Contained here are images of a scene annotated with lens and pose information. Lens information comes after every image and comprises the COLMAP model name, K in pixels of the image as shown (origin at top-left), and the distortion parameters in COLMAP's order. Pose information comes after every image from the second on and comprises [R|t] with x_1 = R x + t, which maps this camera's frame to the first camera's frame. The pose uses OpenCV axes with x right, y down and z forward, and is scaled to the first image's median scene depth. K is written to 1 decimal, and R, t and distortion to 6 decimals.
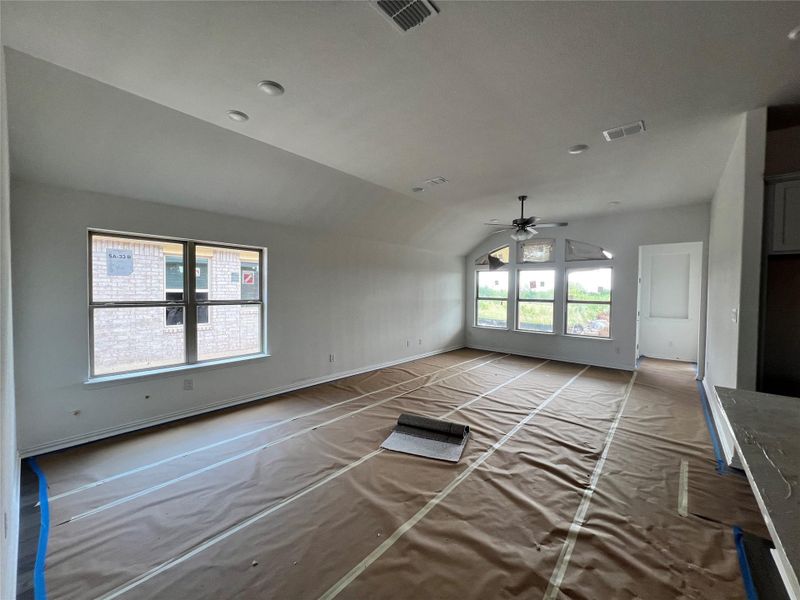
lens RADIAL K [[320.9, 0, 396.7], [0, 320.9, 298.7], [0, 0, 1]] dist [-0.002072, 0.000329]
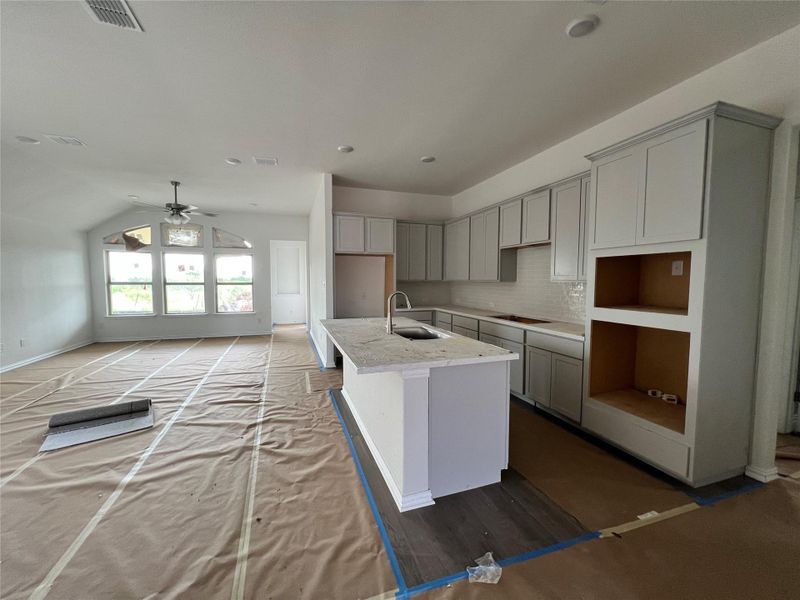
lens RADIAL K [[320.9, 0, 396.7], [0, 320.9, 298.7], [0, 0, 1]] dist [-0.002072, 0.000329]
pose [[0.500994, -0.062019, 0.863226, -0.264195], [0.026135, 0.998058, 0.056538, 0.030074], [-0.865056, -0.005765, 0.501642, -0.227108]]
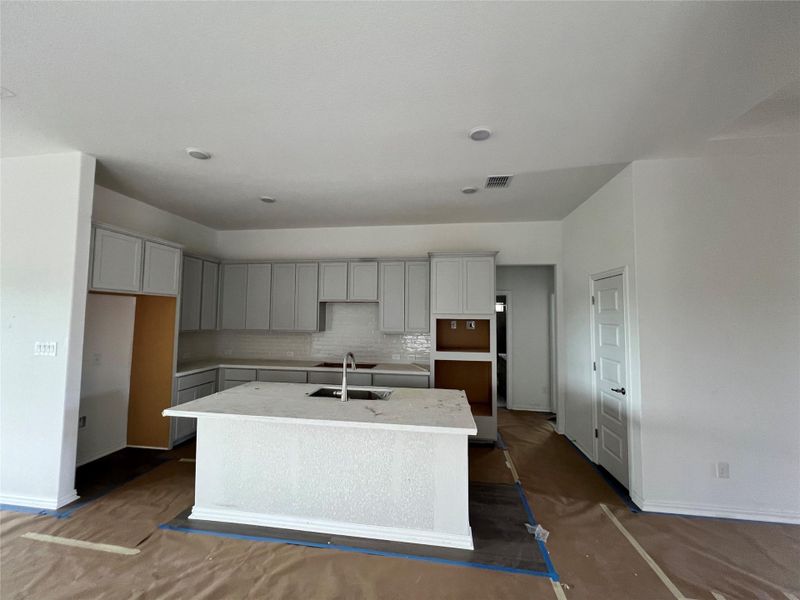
lens RADIAL K [[320.9, 0, 396.7], [0, 320.9, 298.7], [0, 0, 1]] dist [-0.002072, 0.000329]
pose [[-0.544951, 0.031554, 0.837874, -0.271106], [0.004845, 0.999393, -0.034485, -0.051974], [-0.838454, -0.014733, -0.544773, 0.573708]]
